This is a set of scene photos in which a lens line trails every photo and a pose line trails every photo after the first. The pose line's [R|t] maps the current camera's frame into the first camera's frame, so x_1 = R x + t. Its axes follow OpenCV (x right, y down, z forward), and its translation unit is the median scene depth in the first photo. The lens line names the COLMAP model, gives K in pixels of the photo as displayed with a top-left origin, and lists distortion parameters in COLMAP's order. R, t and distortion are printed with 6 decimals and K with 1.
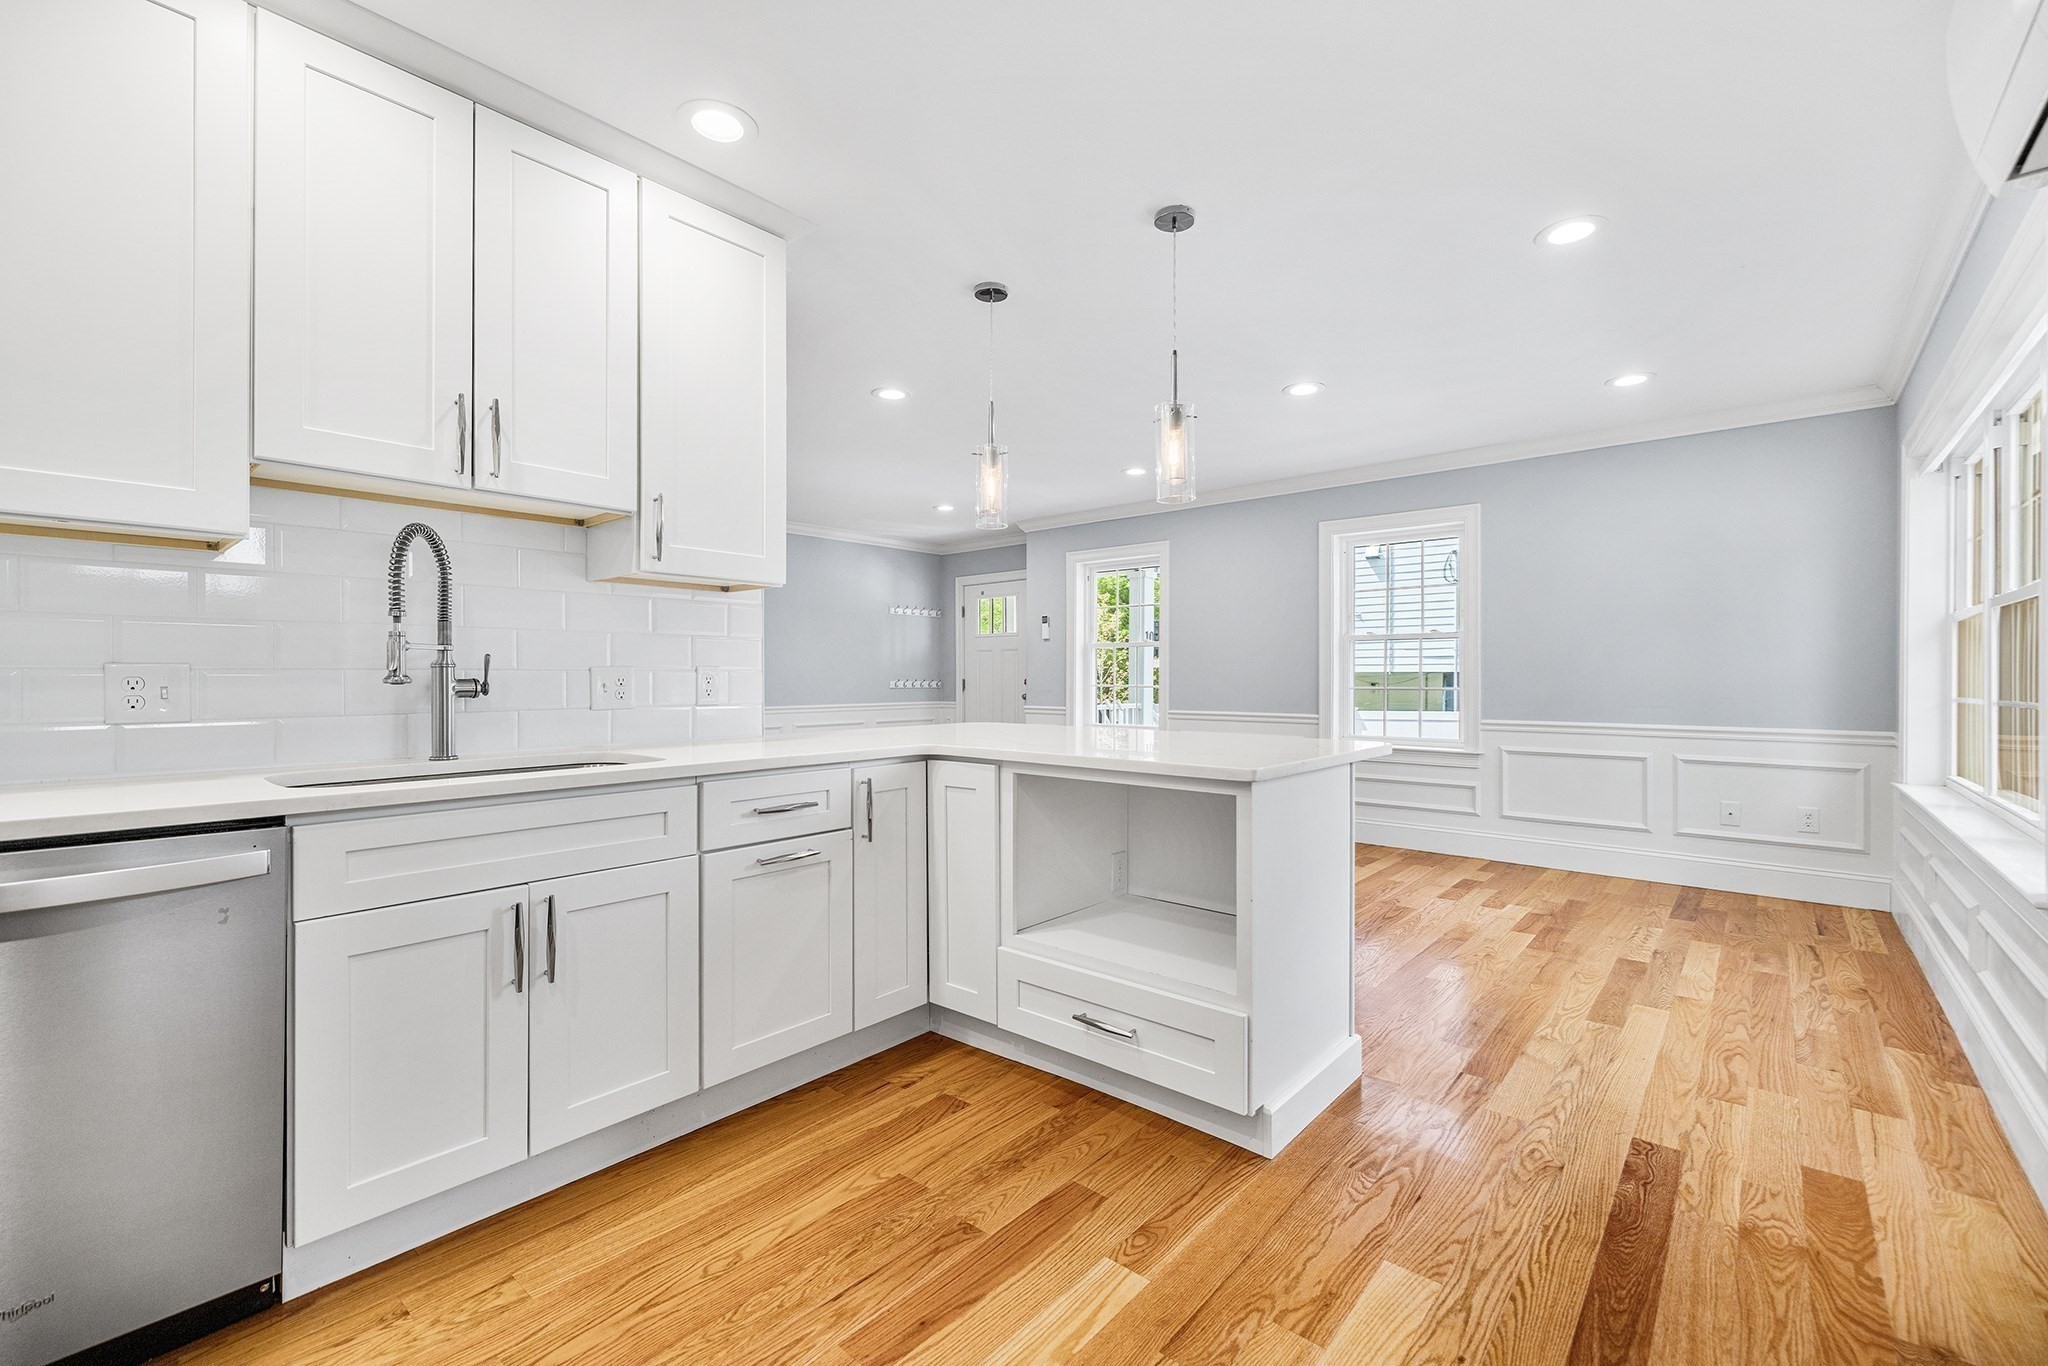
lens RADIAL K [[868.6, 0, 1017.5], [0, 868.6, 678.7], [0, 0, 1]] dist [0.000532, -0.000152]
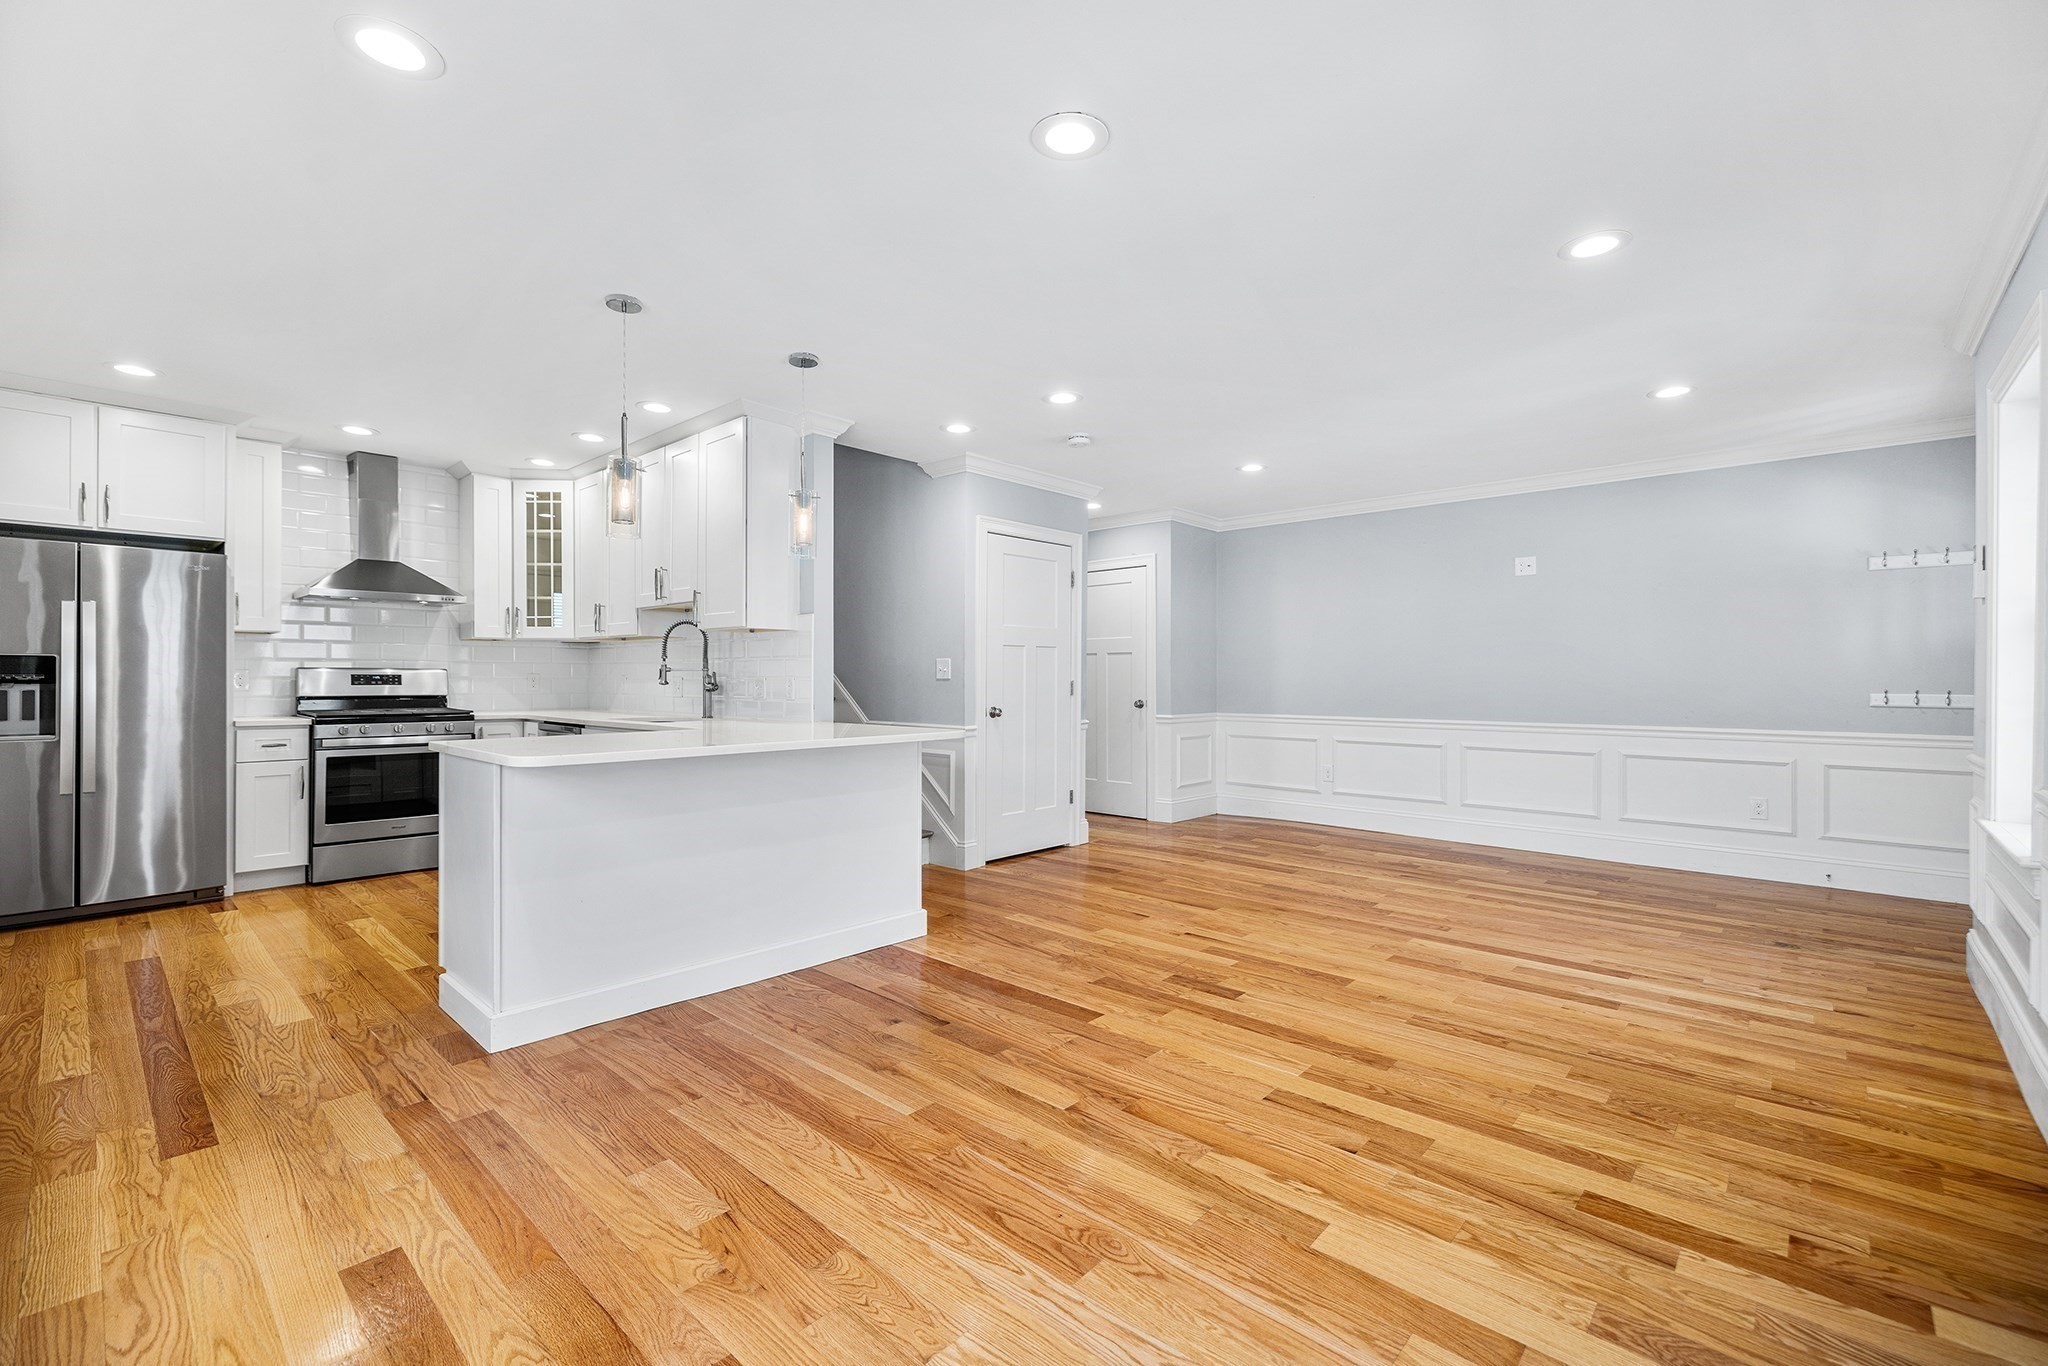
lens RADIAL K [[868.6, 0, 1017.5], [0, 868.6, 678.7], [0, 0, 1]] dist [0.000532, -0.000152]
pose [[-0.029231, 0.000899, -0.999572, 1.789713], [-0.004700, 0.999988, 0.001037, -0.018375], [0.999562, 0.004729, -0.029226, 2.070345]]
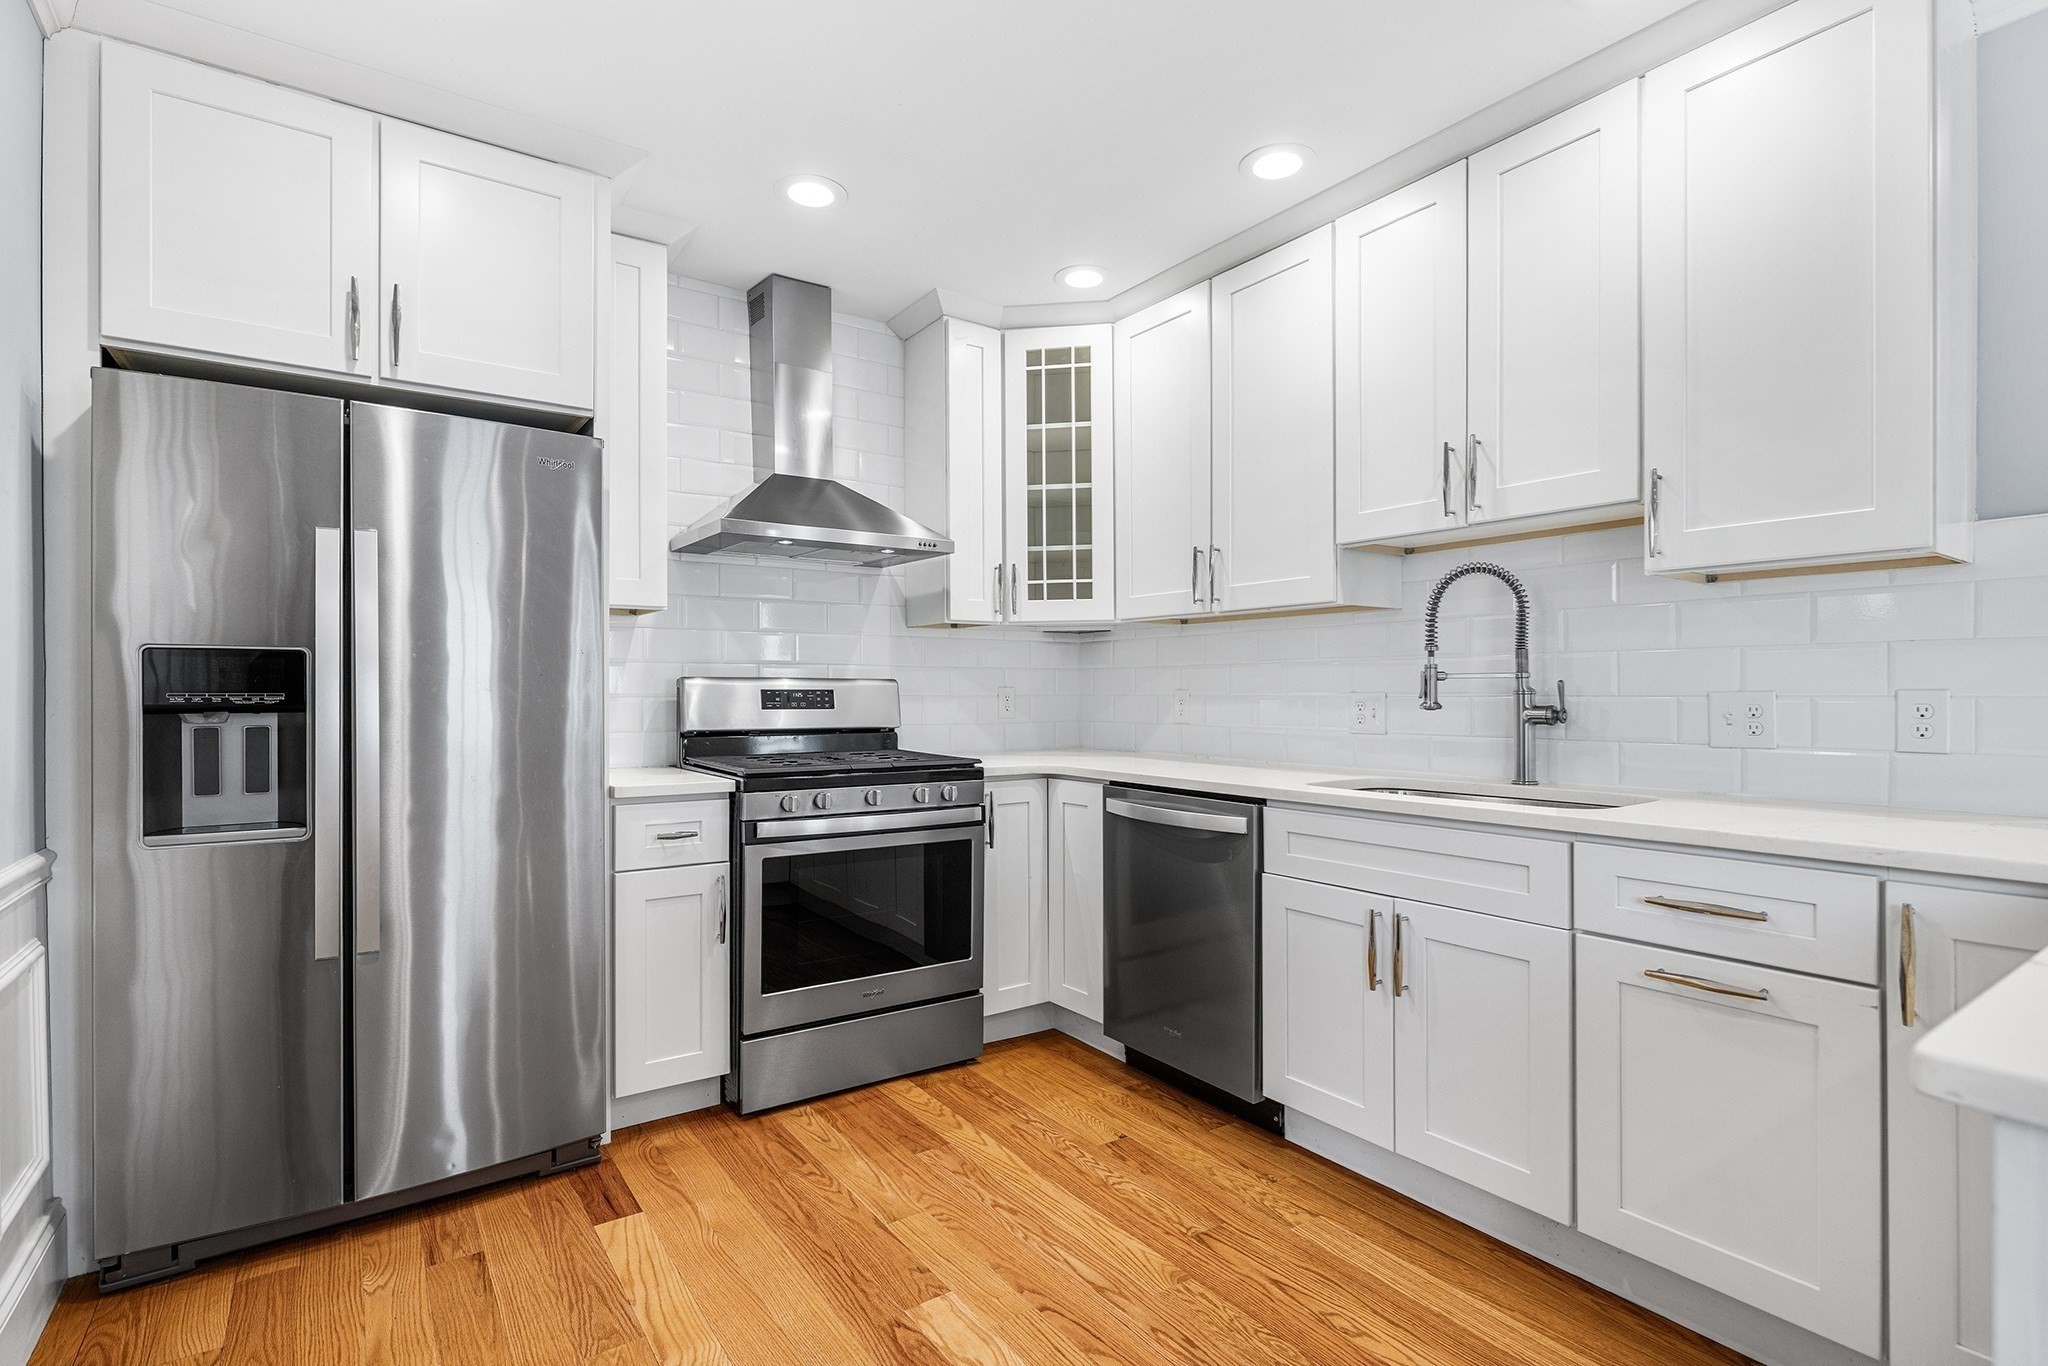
lens RADIAL K [[982.5, 0, 1019.1], [0, 982.5, 695.8], [0, 0, 1]] dist [-0.003987, -0.000066]
pose [[-0.246763, 0.004147, -0.969067, 0.662545], [-0.001365, 0.999988, 0.004627, -0.017284], [0.969075, 0.002465, -0.246754, 0.772278]]
